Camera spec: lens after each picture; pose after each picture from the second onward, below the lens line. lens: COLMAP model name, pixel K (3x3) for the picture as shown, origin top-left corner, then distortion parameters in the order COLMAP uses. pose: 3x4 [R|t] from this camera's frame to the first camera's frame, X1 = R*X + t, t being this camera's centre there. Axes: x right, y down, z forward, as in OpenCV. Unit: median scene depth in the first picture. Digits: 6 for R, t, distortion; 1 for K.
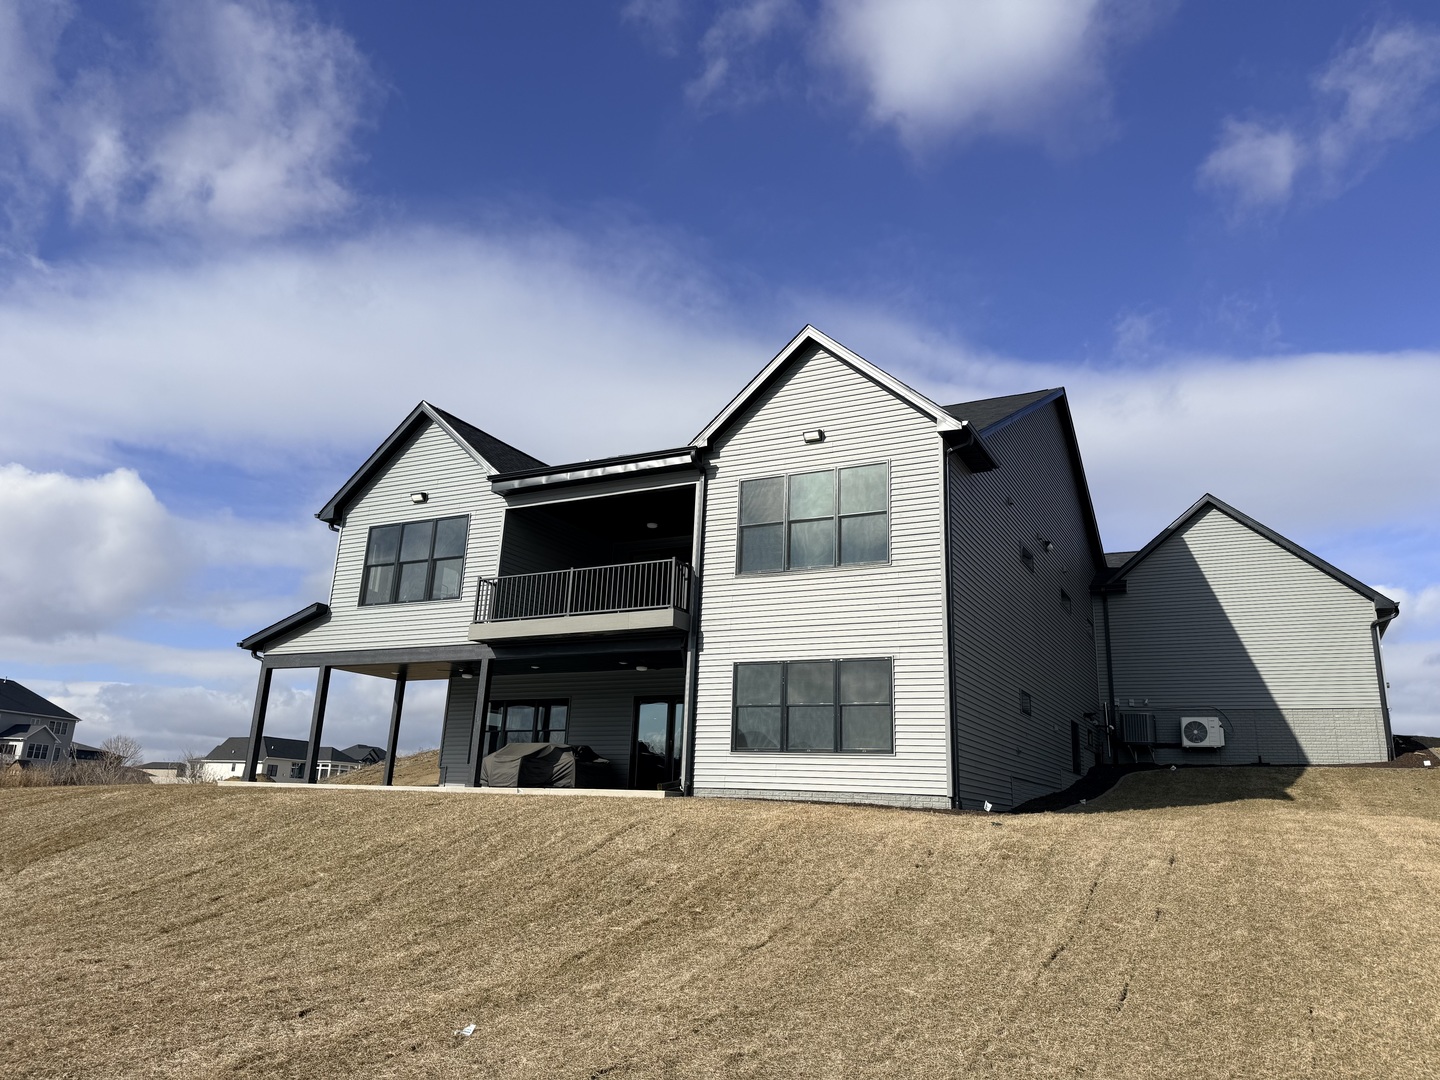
lens RADIAL K [[986.3, 0, 720.4], [0, 986.3, 549.1], [0, 0, 1]] dist [0.096150, -0.001769]
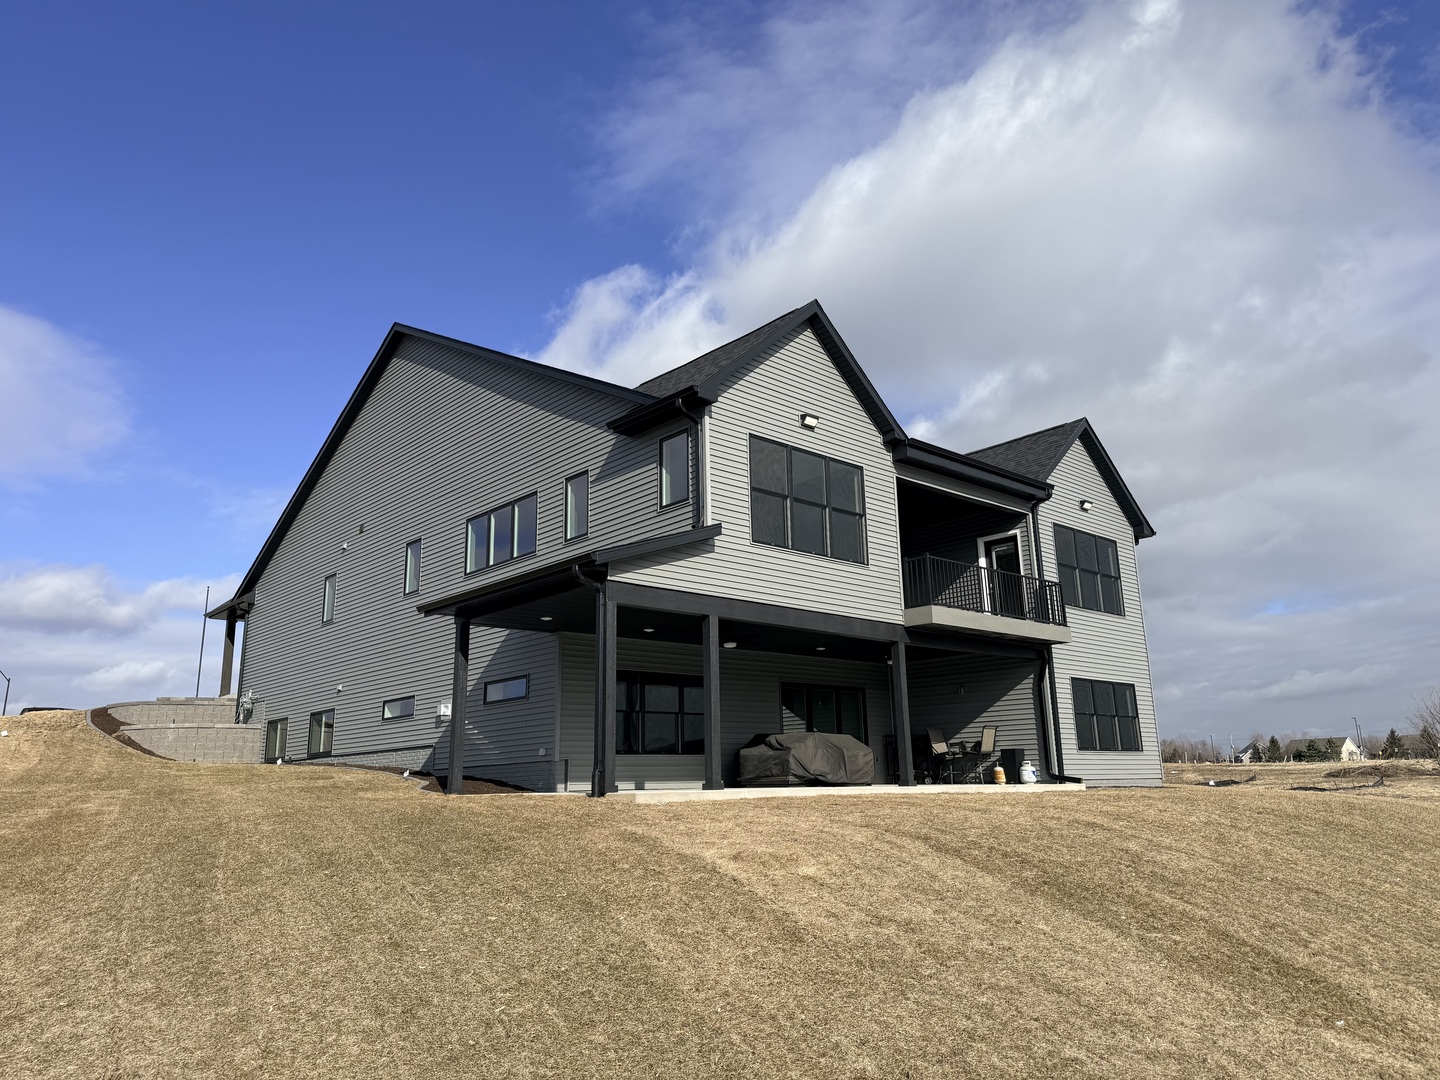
lens RADIAL K [[986.3, 0, 720.4], [0, 986.3, 549.1], [0, 0, 1]] dist [0.096150, -0.001769]
pose [[0.336576, 0.164481, 0.927180, -1.105712], [-0.201213, 0.974448, -0.099824, 0.147012], [-0.919907, -0.152963, 0.361072, 0.830862]]
